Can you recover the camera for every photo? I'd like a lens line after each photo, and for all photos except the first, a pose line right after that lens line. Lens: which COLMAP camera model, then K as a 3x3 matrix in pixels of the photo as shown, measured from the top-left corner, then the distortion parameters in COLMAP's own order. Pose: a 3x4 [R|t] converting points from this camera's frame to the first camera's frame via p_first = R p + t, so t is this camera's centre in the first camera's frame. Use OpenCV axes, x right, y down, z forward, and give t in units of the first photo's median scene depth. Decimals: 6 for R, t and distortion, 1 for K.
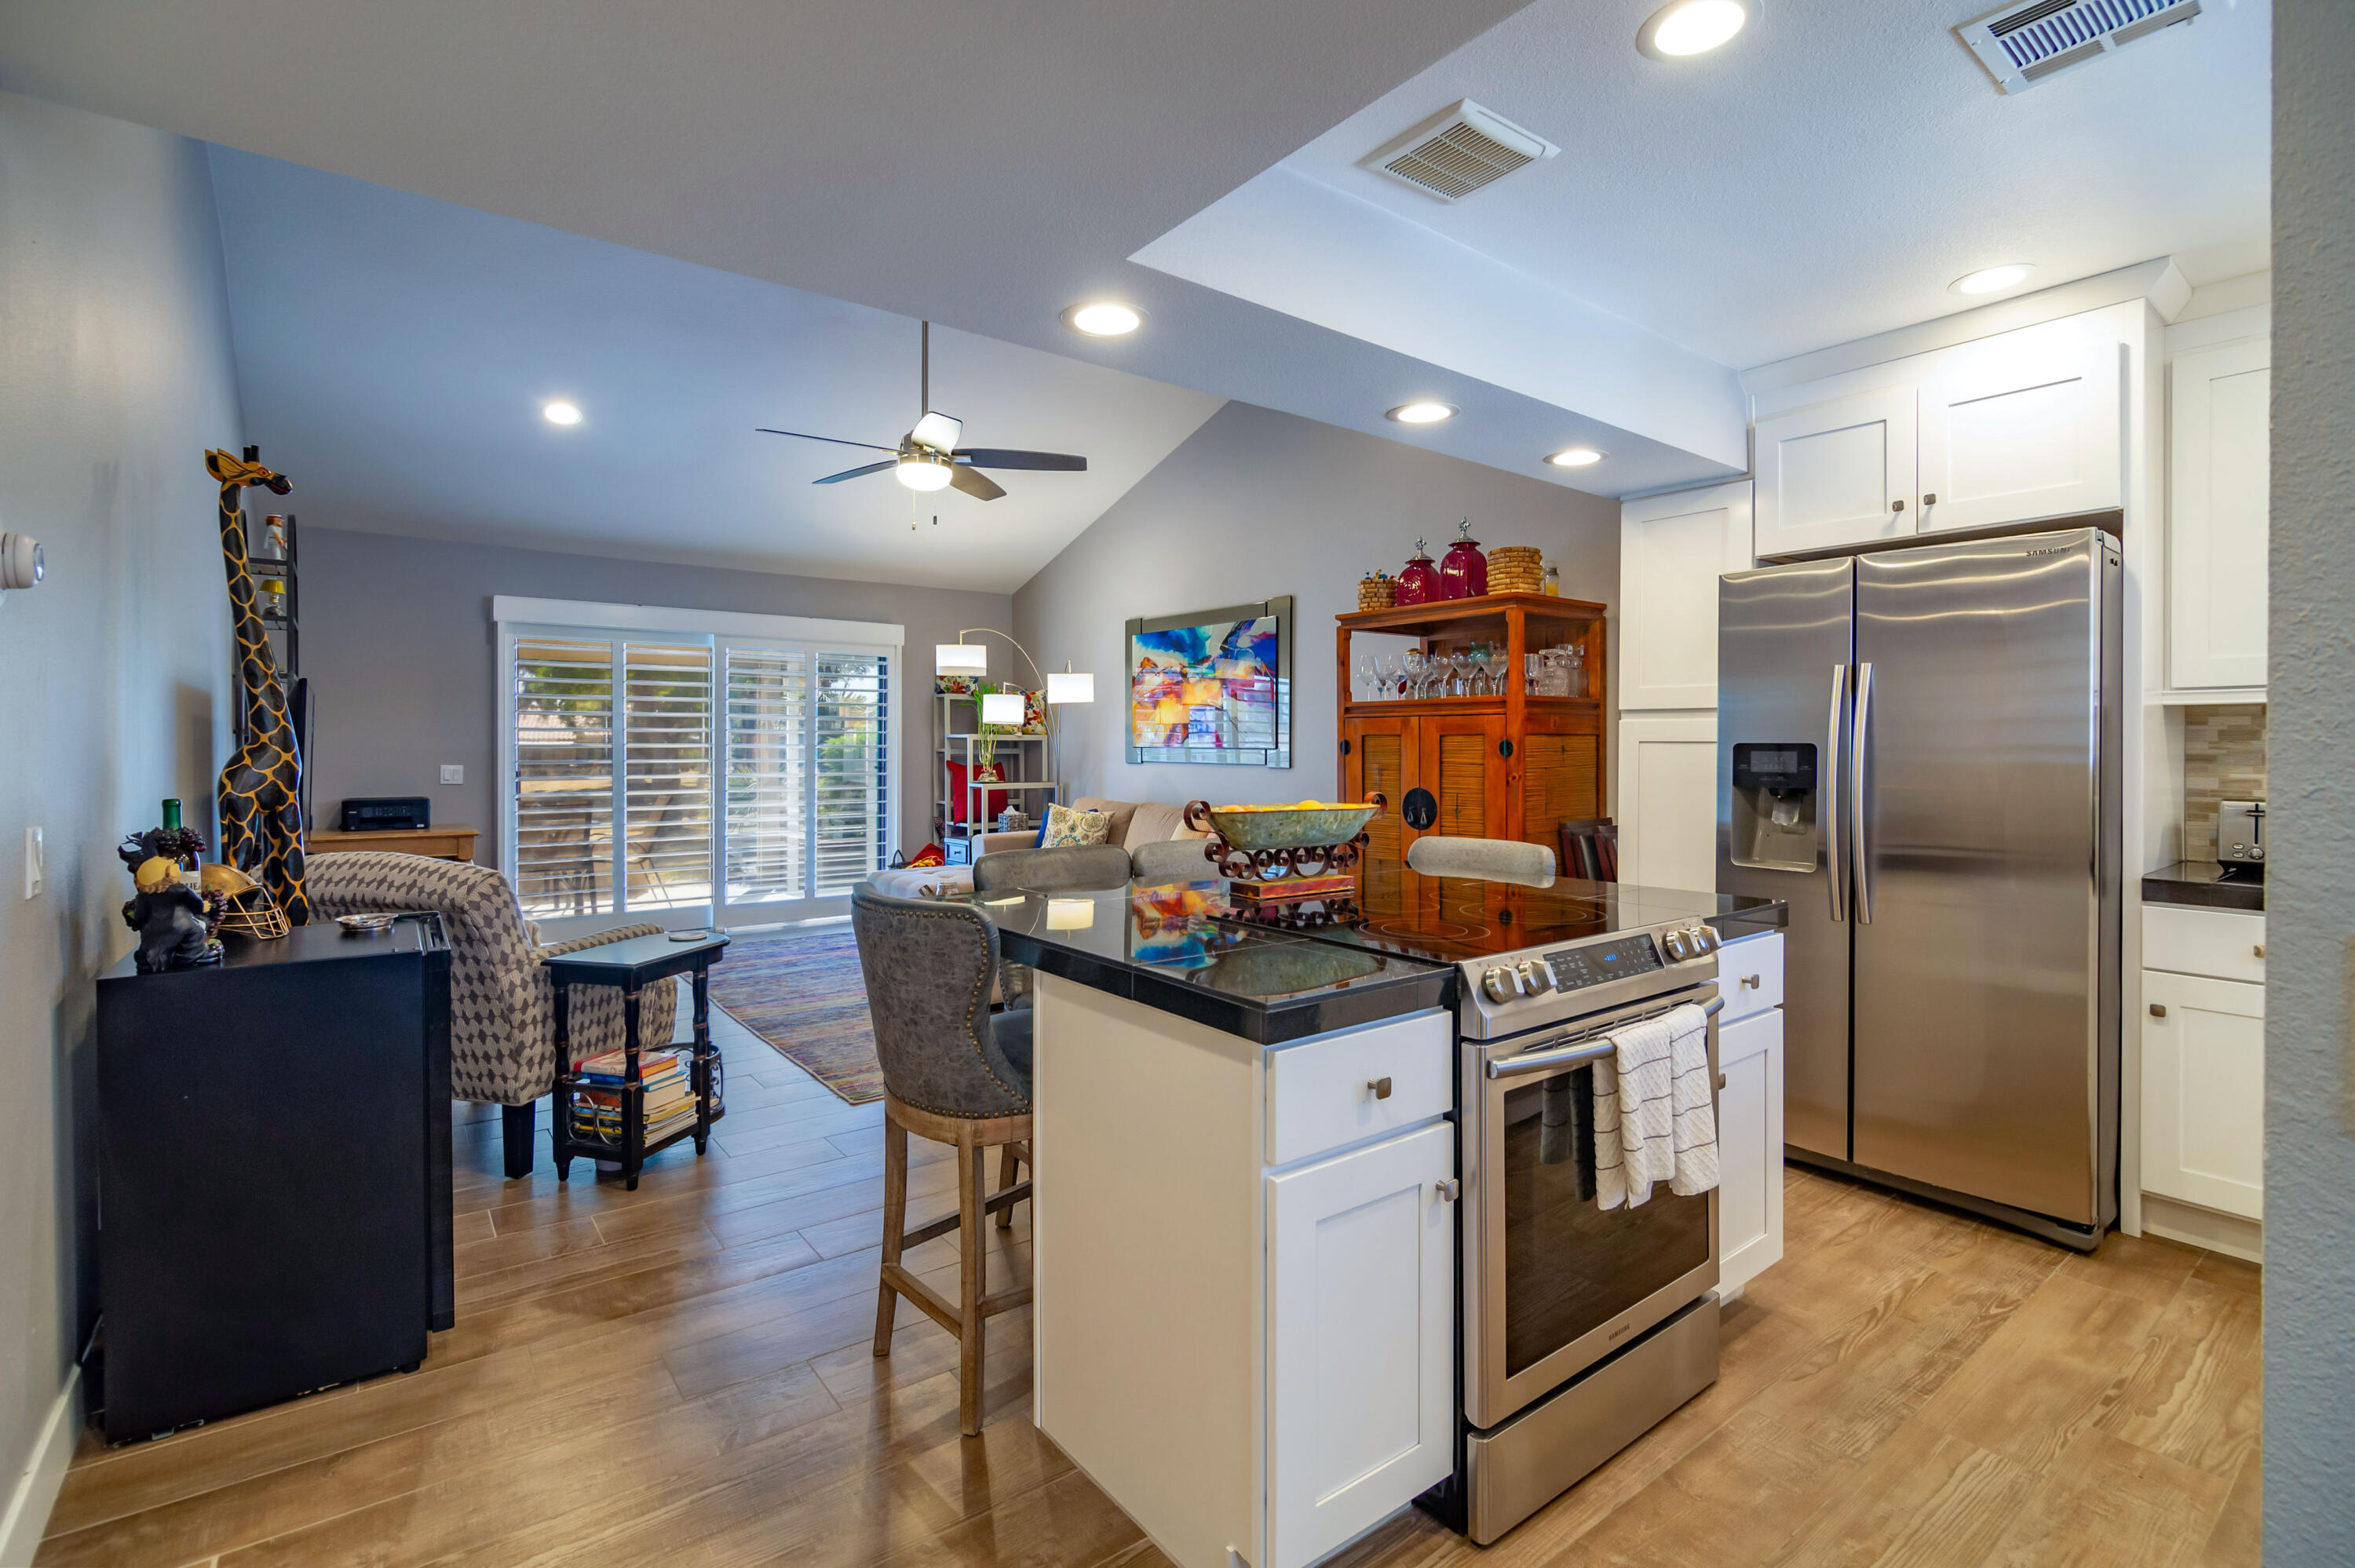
lens RADIAL K [[1070.9, 0, 1174.3], [0, 1070.9, 744.8], [0, 0, 1]] dist [0.002618, -0.000158]
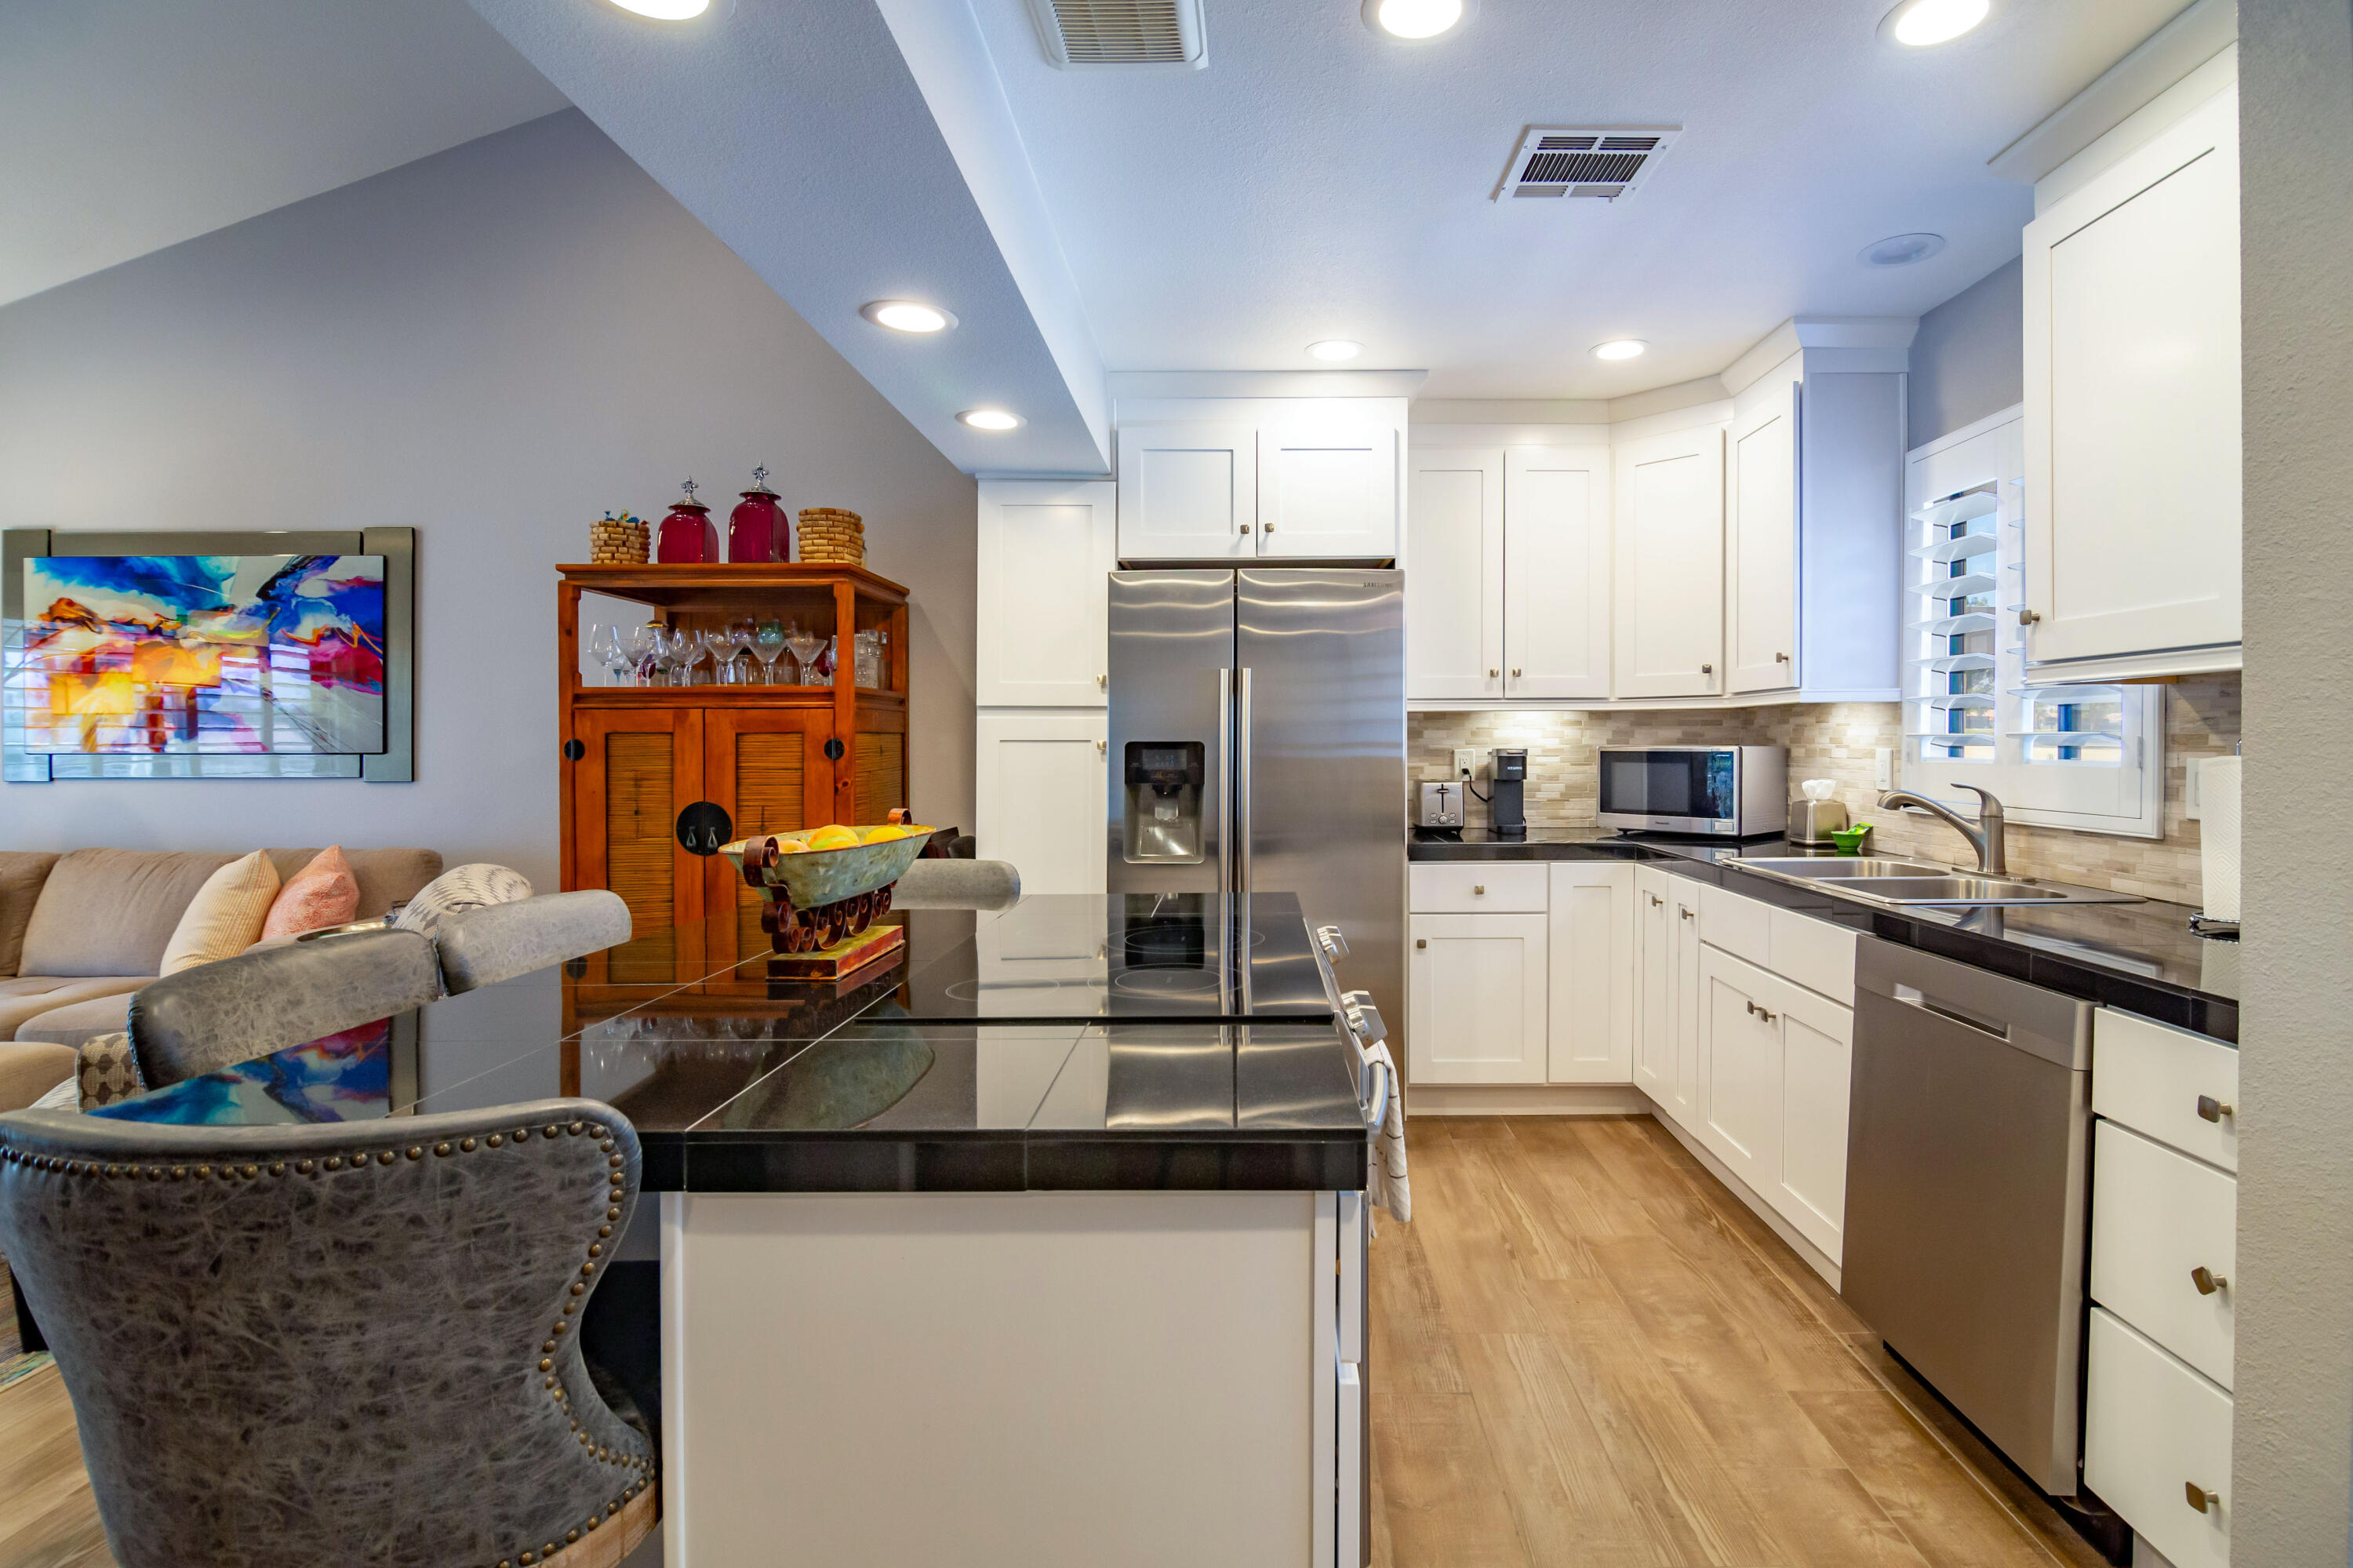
lens RADIAL K [[1104.6, 0, 1262.5], [0, 1104.6, 745.2], [0, 0, 1]] dist [-0.013529, -0.000537]
pose [[0.605183, -0.005841, 0.796065, -0.147174], [0.005911, 0.999978, 0.002844, -0.000241], [-0.796065, 0.002984, 0.605204, 0.185600]]
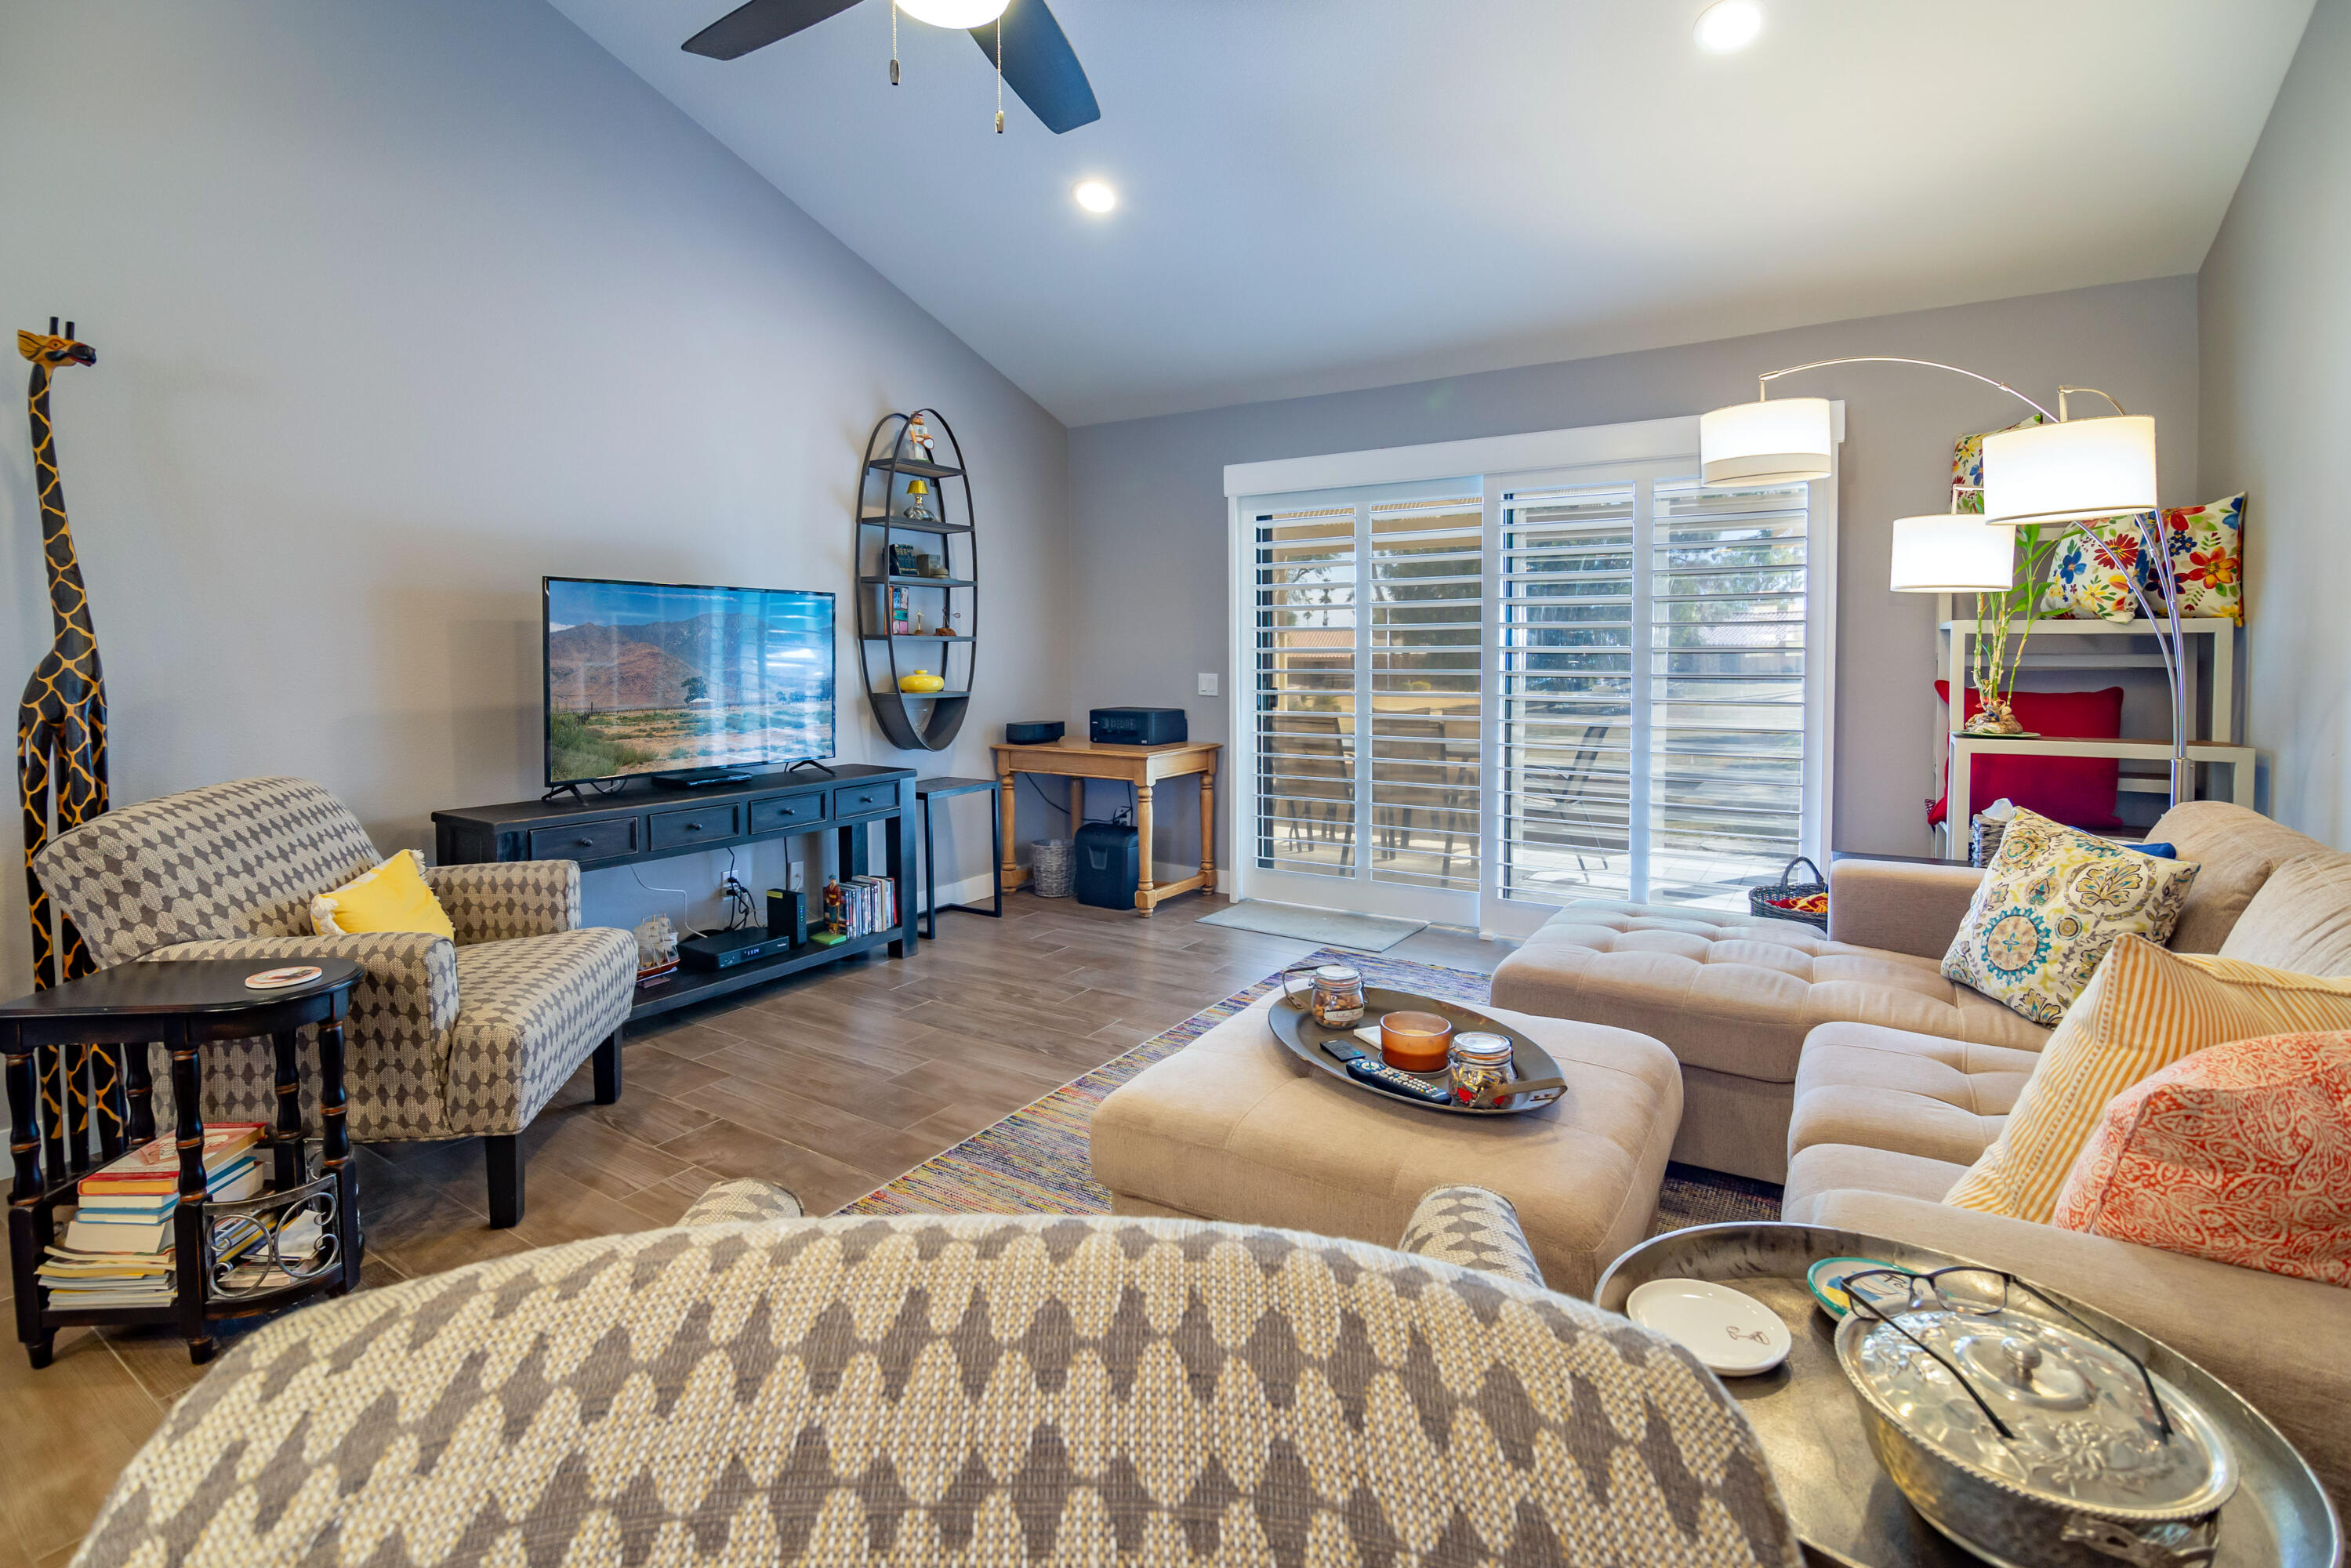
lens RADIAL K [[1092.4, 0, 1188.1], [0, 1092.4, 678.5], [0, 0, 1]] dist [-0.014715, -0.000177]
pose [[0.340470, 0.020557, -0.940031, 0.180185], [0.002662, 0.999736, 0.022827, 0.004015], [0.940251, -0.010275, 0.340326, 0.873373]]
